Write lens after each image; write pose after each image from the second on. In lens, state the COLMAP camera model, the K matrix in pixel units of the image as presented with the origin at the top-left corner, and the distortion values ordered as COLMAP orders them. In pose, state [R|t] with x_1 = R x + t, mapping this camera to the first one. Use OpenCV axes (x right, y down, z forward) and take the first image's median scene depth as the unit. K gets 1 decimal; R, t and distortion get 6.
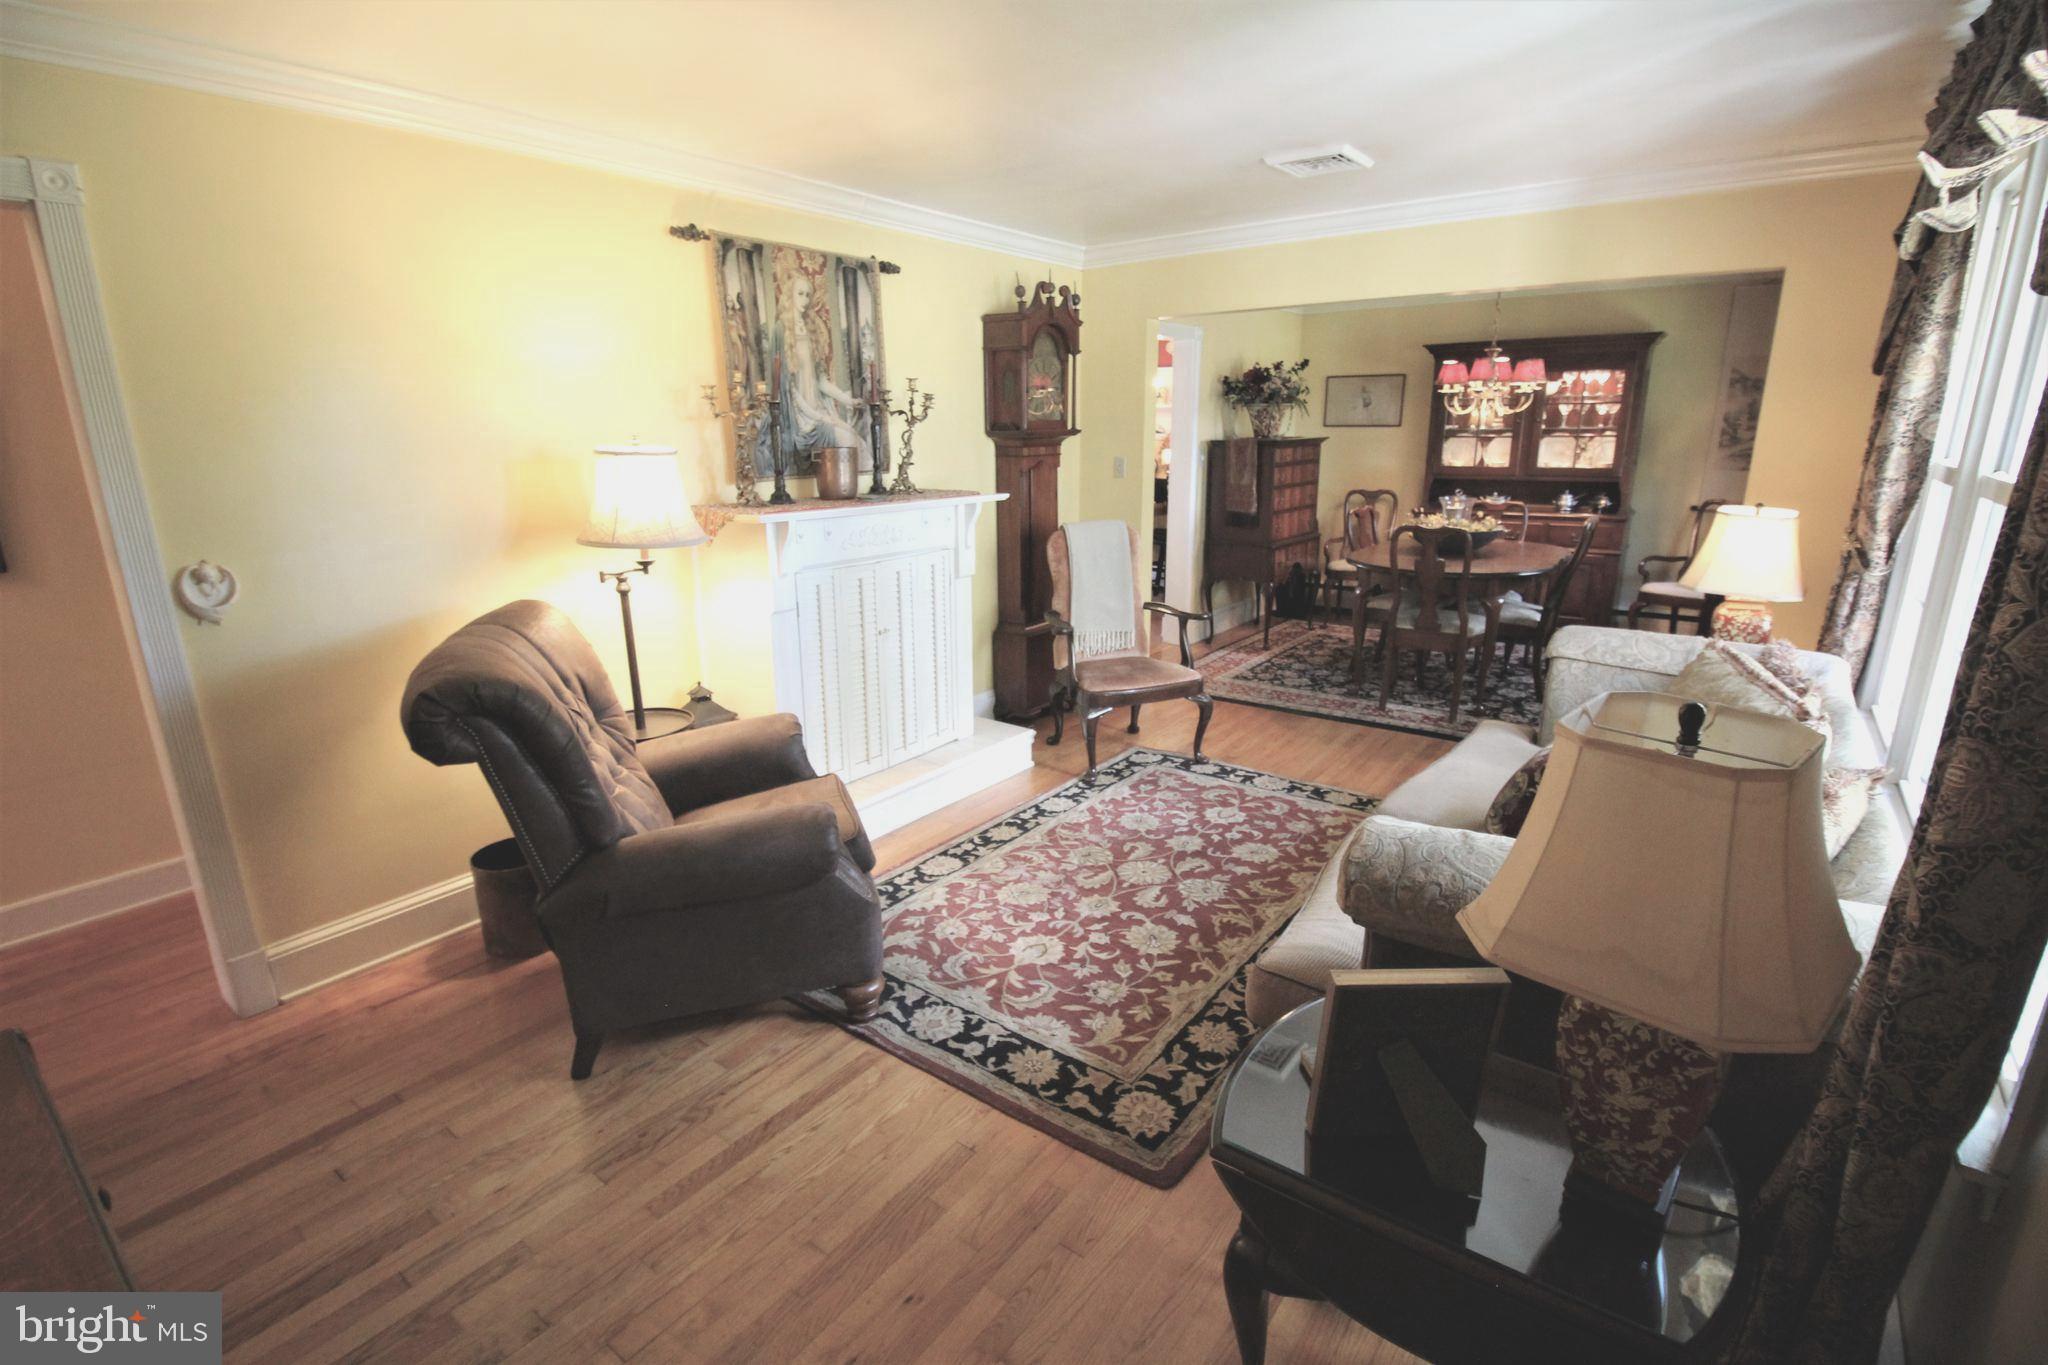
lens RADIAL K [[945.9, 0, 1024.0], [0, 945.9, 682.5], [0, 0, 1]] dist [0.009397, -0.016424]
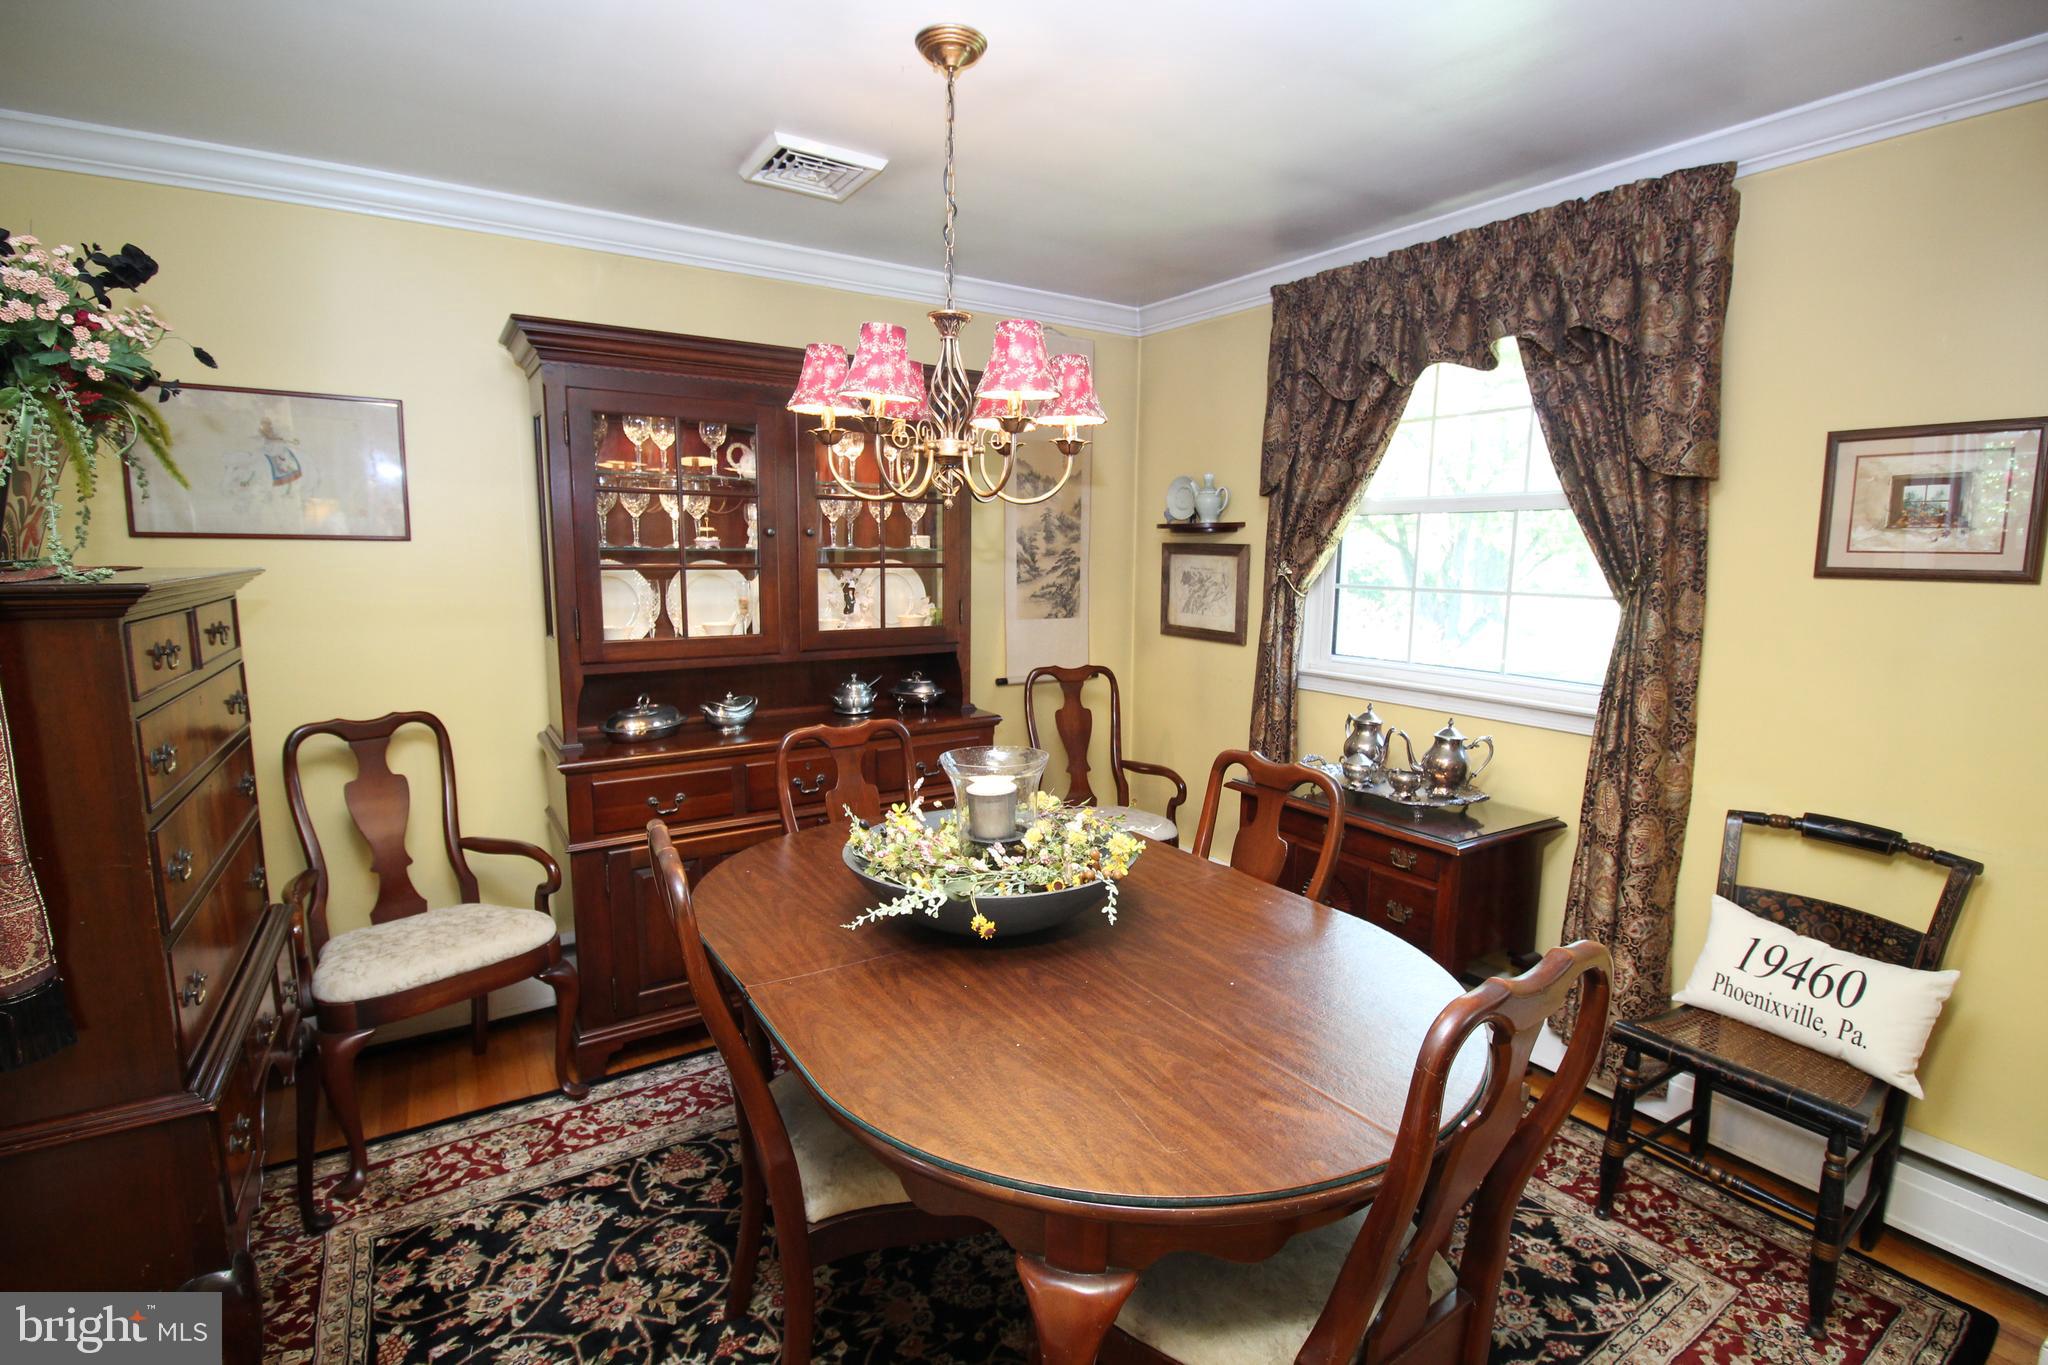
lens RADIAL K [[945.9, 0, 1024.0], [0, 945.9, 682.5], [0, 0, 1]] dist [0.009397, -0.016424]
pose [[0.332492, -0.114563, 0.936122, 0.154265], [0.235960, 0.971131, 0.035039, -0.210402], [-0.913111, 0.209237, 0.349926, 0.808798]]
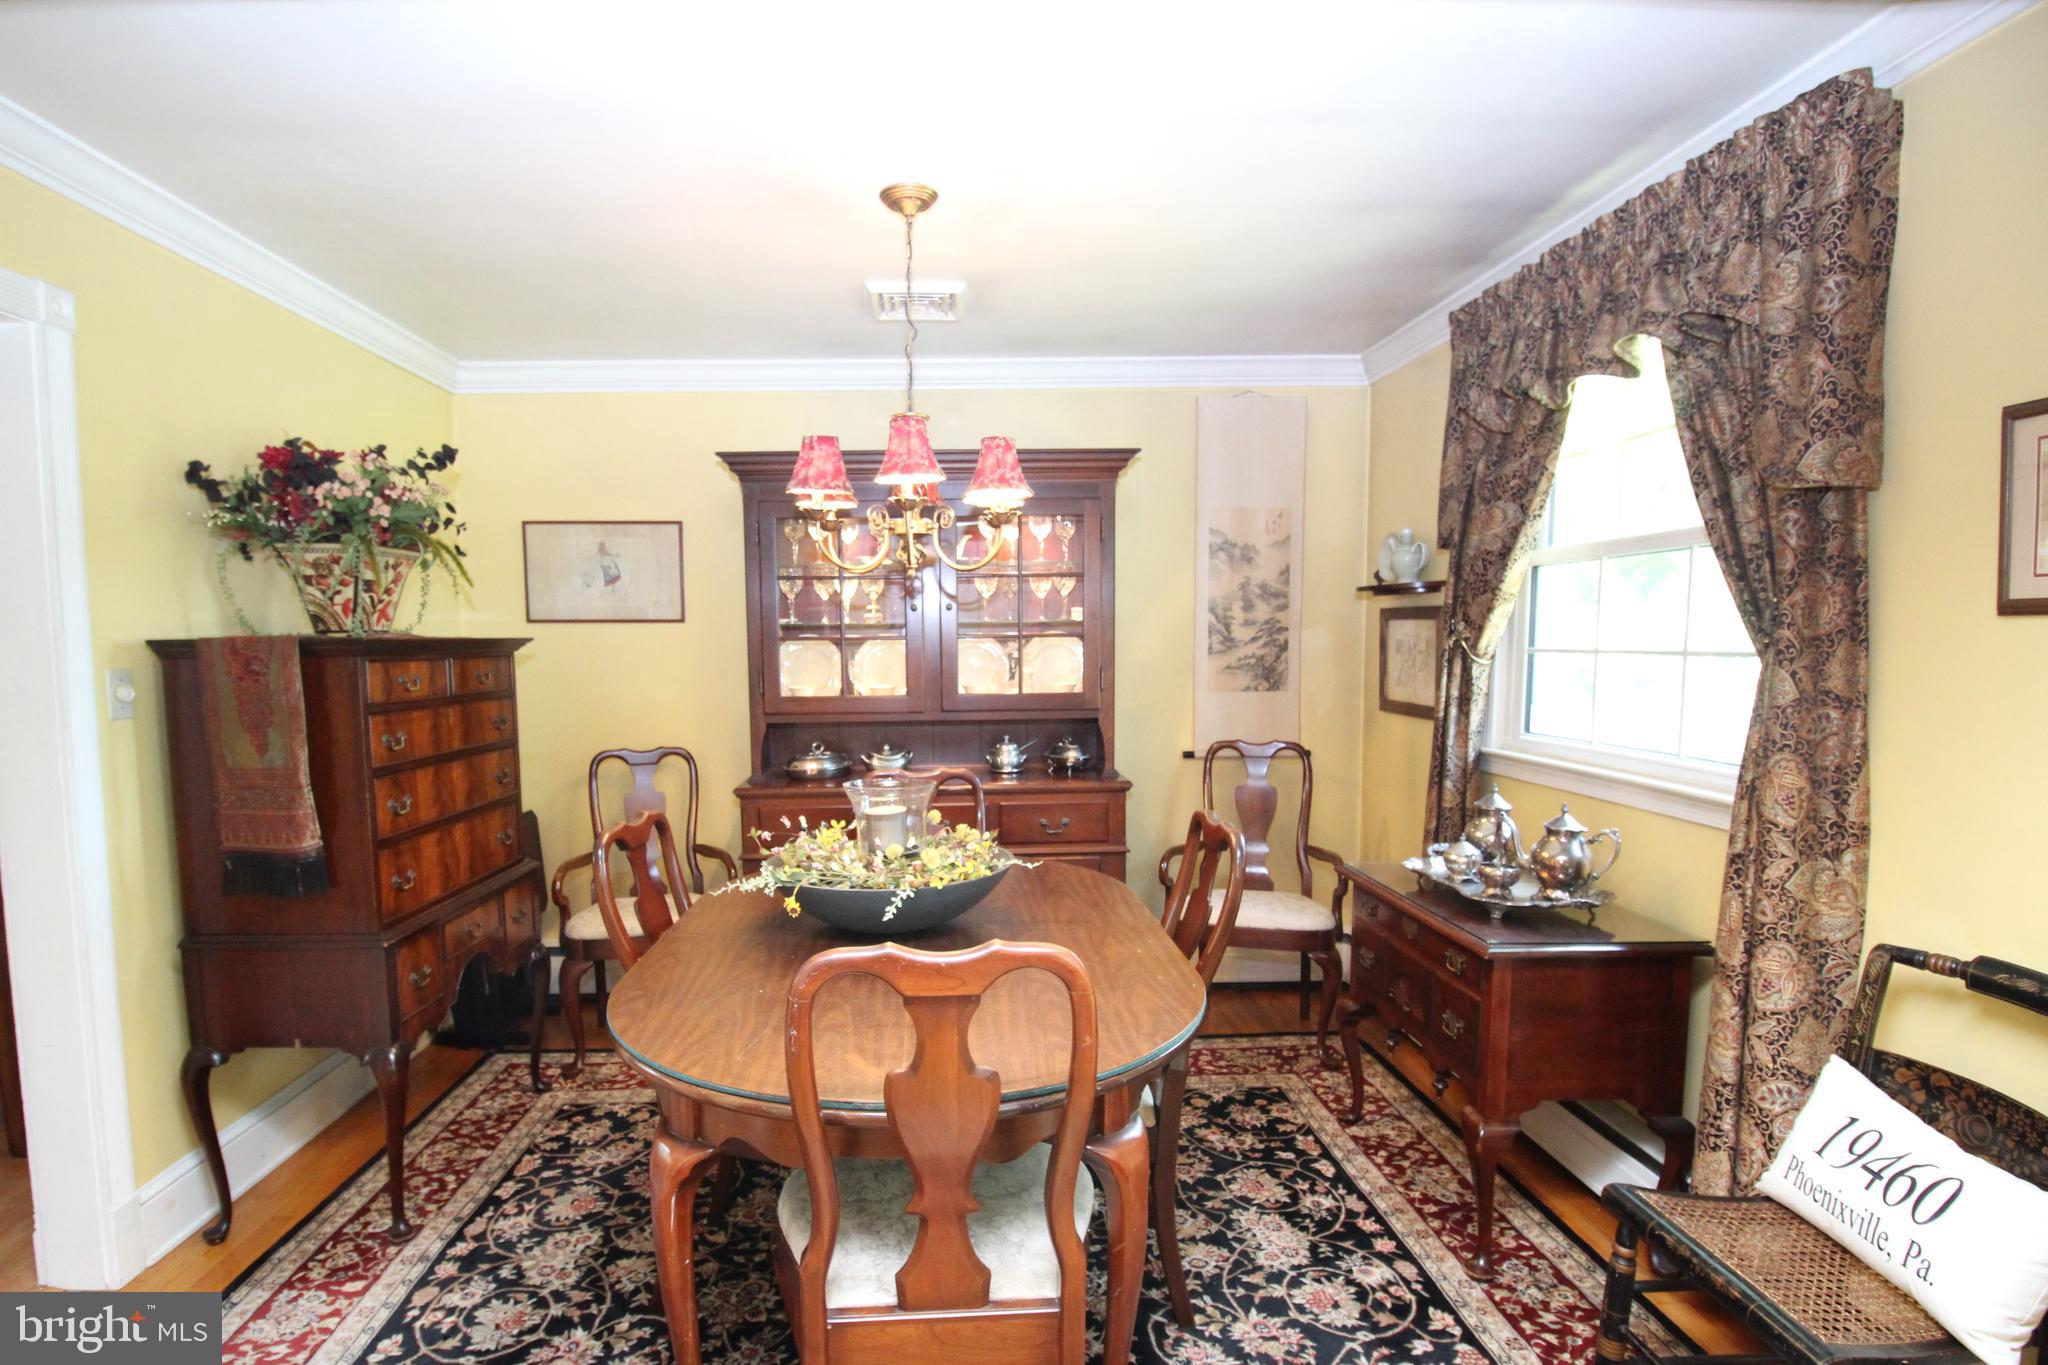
lens RADIAL K [[1012.5, 0, 969.6], [0, 1012.5, 724.3], [0, 0, 1]] dist [0.014863, -0.017084]
pose [[0.779405, -0.045277, 0.624883, 0.215775], [0.164462, 0.977194, -0.134326, -0.146373], [-0.604550, 0.207464, 0.769076, 0.616979]]
